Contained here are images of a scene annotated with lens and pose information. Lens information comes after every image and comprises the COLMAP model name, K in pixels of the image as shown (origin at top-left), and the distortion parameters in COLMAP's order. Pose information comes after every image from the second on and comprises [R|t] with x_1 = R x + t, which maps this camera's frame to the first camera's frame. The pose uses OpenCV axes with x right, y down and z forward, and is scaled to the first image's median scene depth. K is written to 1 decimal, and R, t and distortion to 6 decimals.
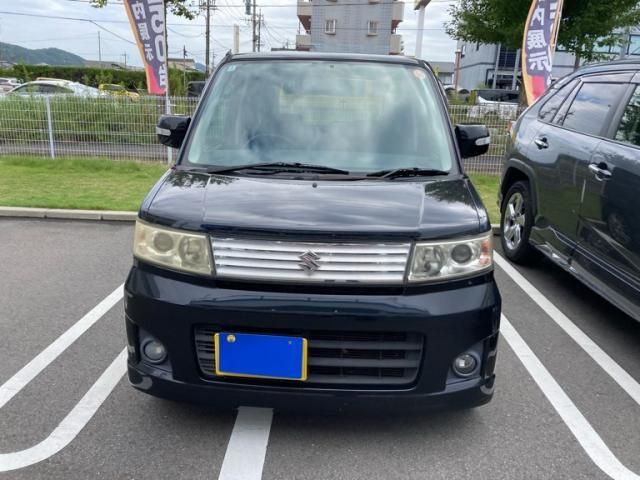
lens RADIAL K [[532.9, 0, 317.9], [0, 532.9, 238.3], [0, 0, 1]] dist [-0.009142, -0.004001]
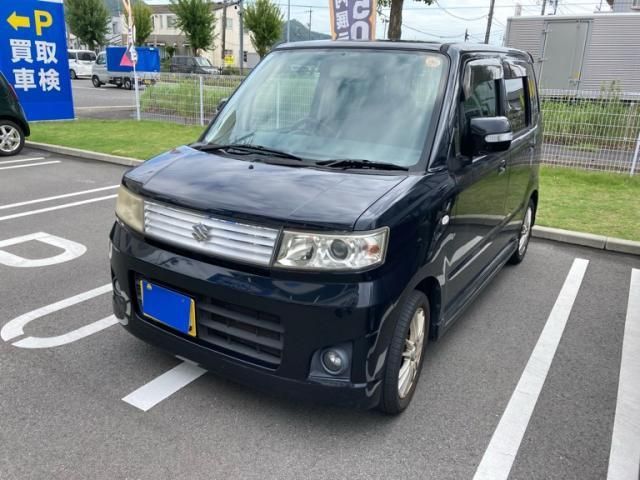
lens RADIAL K [[532.9, 0, 316.0], [0, 532.9, 242.6], [0, 0, 1]] dist [-0.009142, -0.004001]
pose [[0.861057, 0.156992, -0.483667, 0.700343], [-0.139911, 0.987581, 0.071478, -0.046847], [0.488882, 0.006123, 0.872329, 0.130940]]
